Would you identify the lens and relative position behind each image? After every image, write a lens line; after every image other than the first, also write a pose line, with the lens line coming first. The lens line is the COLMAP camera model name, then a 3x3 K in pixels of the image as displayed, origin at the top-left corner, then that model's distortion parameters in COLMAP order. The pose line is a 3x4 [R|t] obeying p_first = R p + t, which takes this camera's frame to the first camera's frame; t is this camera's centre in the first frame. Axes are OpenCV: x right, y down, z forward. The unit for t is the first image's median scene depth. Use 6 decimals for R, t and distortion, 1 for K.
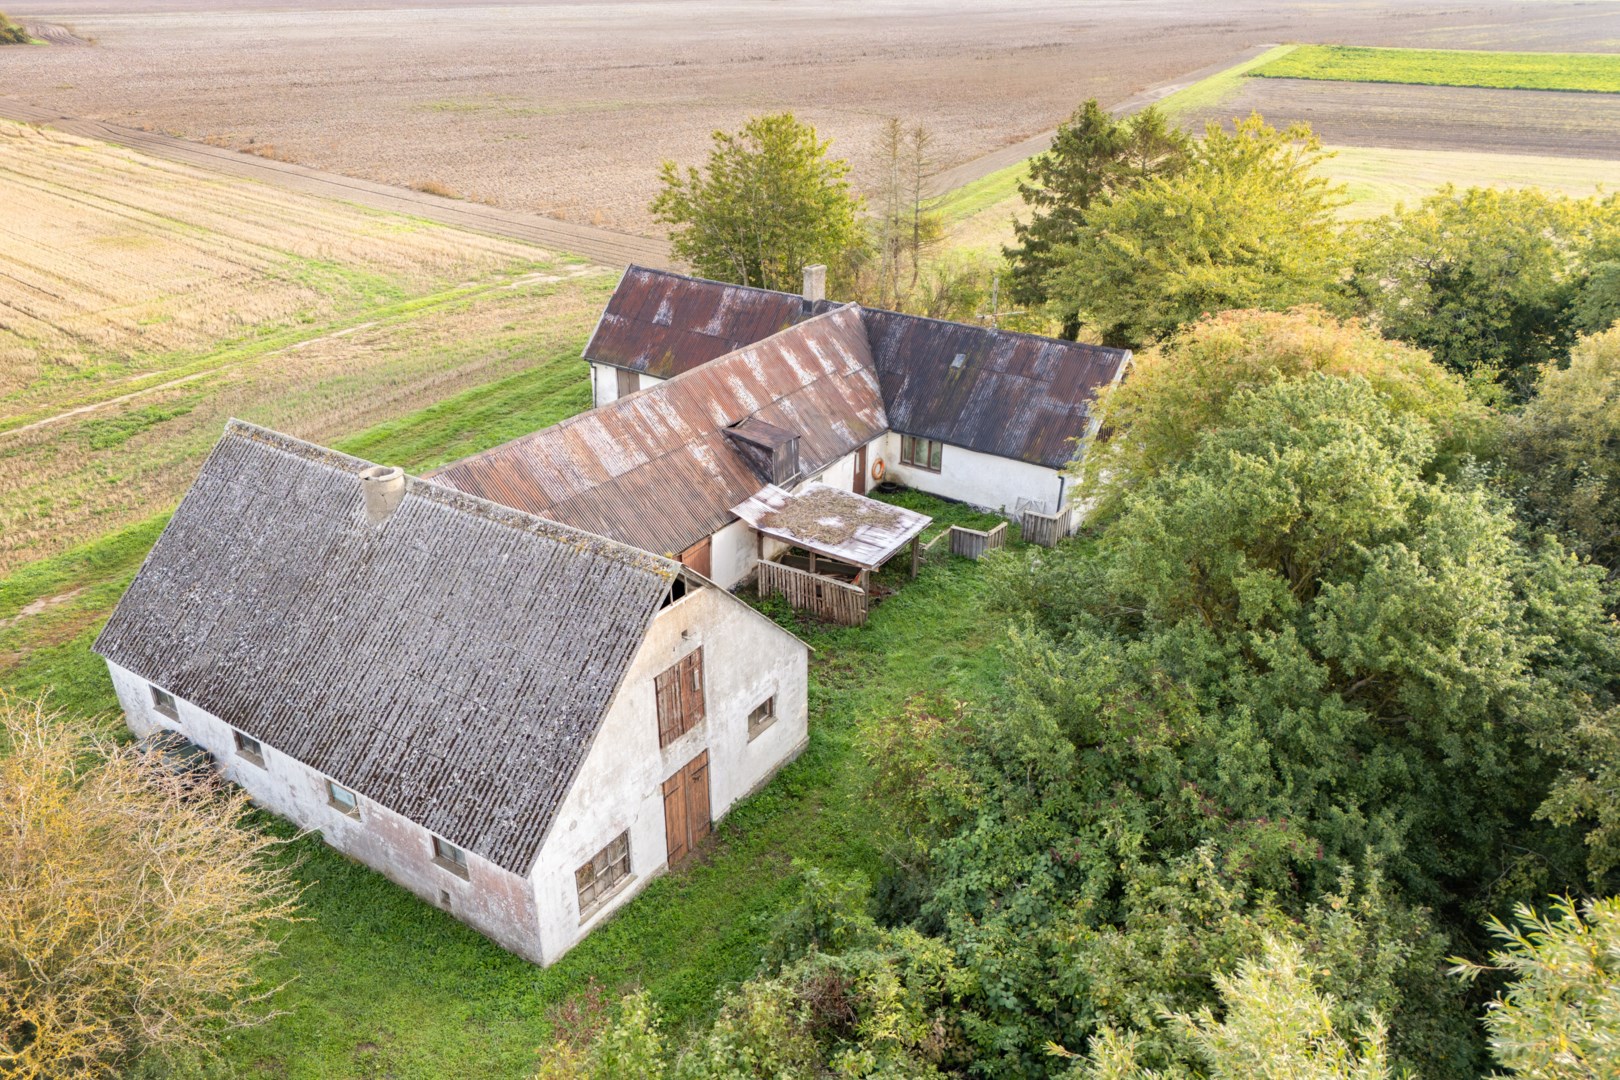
lens RADIAL K [[1140.0, 0, 810.0], [0, 1140.0, 540.0], [0, 0, 1]] dist [0.001786, -0.001249]
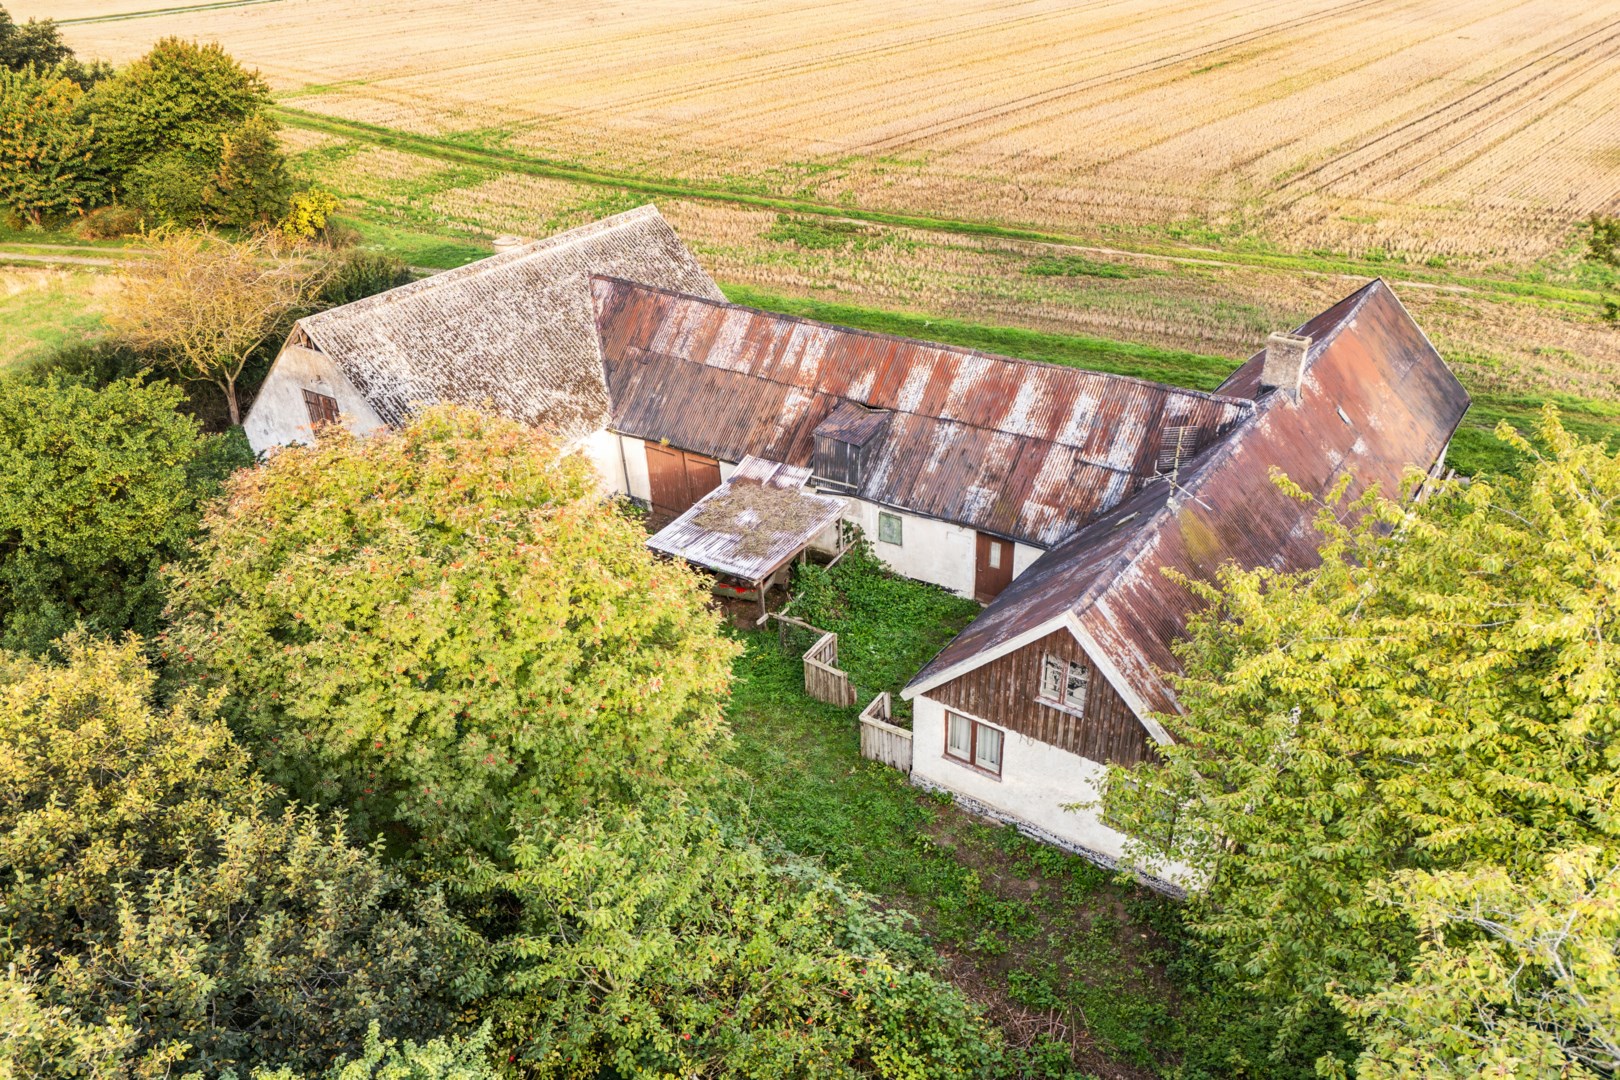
lens RADIAL K [[1140.0, 0, 810.0], [0, 1140.0, 540.0], [0, 0, 1]] dist [0.001786, -0.001249]
pose [[0.003092, 0.499198, -0.866482, 0.701580], [-0.409834, 0.791006, 0.454253, -0.374599], [0.912155, 0.353709, 0.207034, 0.751830]]
